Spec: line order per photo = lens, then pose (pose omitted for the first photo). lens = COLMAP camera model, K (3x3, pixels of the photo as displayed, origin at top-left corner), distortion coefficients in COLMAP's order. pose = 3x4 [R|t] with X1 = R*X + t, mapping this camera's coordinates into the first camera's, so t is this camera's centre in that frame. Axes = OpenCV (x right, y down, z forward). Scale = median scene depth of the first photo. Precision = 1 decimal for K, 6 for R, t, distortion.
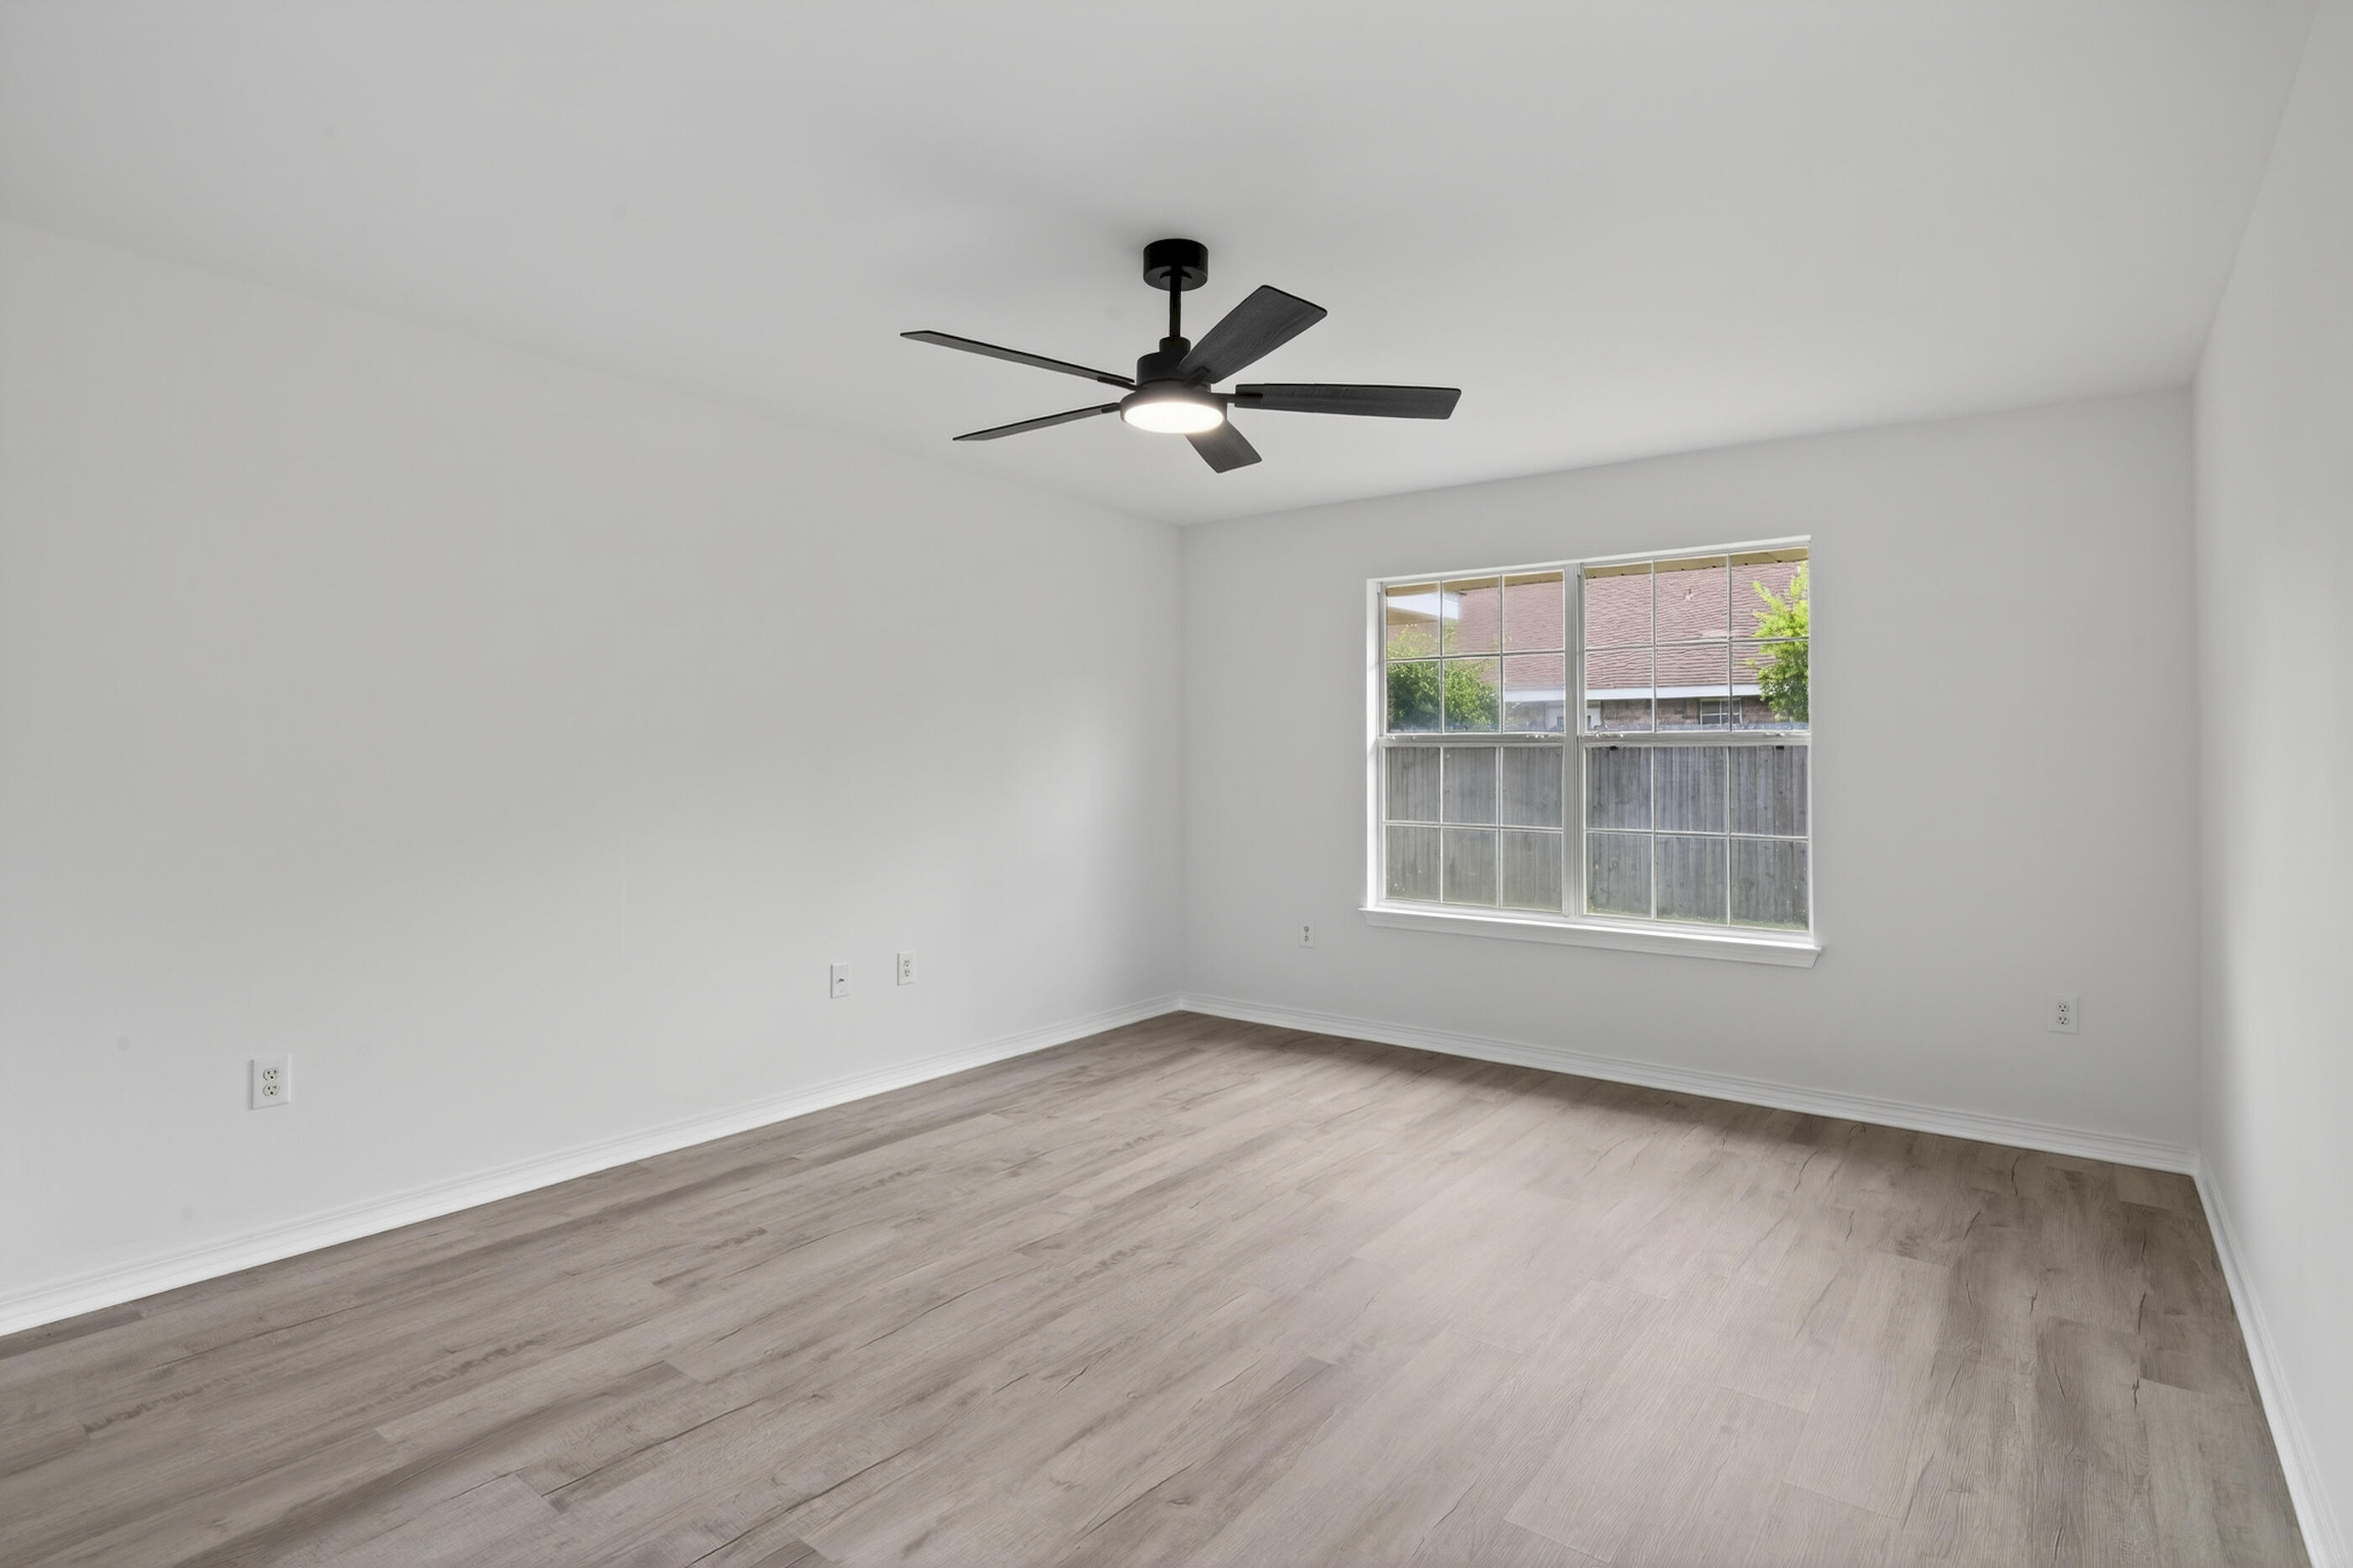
lens RADIAL K [[1168.7, 0, 1162.3], [0, 1168.7, 775.8], [0, 0, 1]] dist [-0.011948, -0.004282]
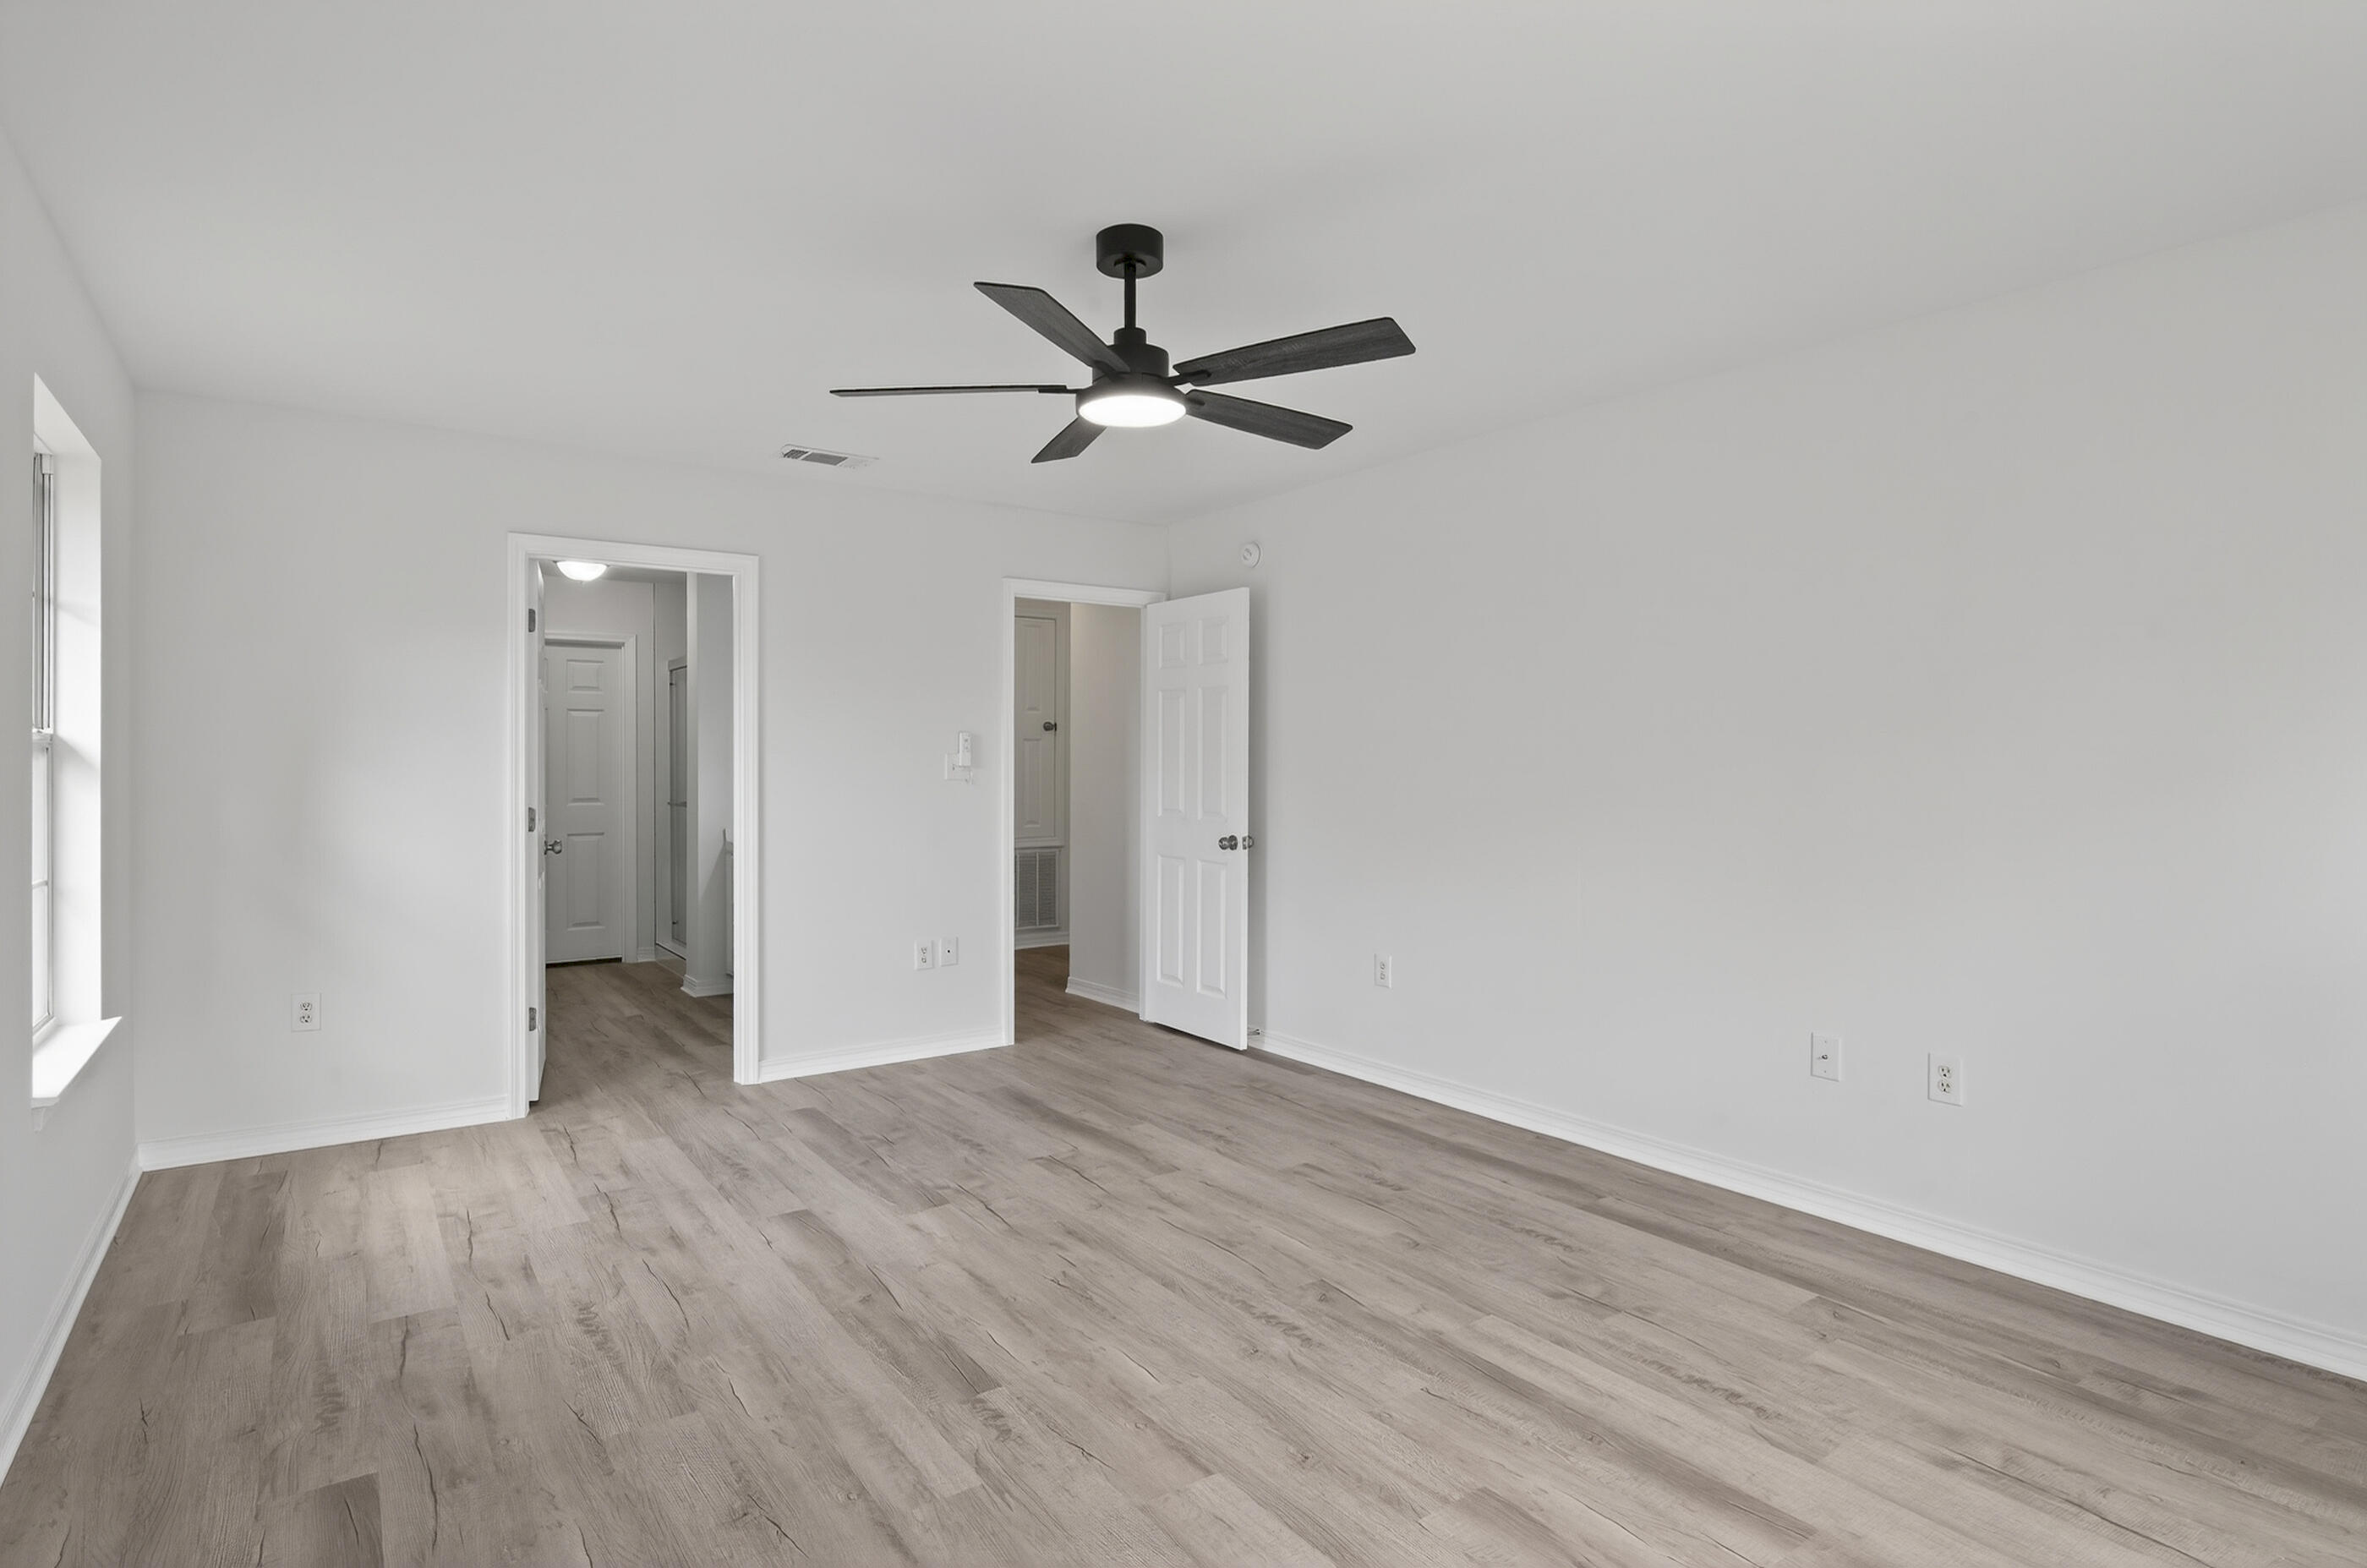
lens RADIAL K [[1175.6, 0, 1164.5], [0, 1175.6, 777.5], [0, 0, 1]] dist [-0.011948, -0.004282]
pose [[-0.278350, 0.005242, -0.960465, 0.846890], [-0.022941, 0.999664, 0.012104, -0.009439], [0.960206, 0.025403, -0.278136, 1.166516]]
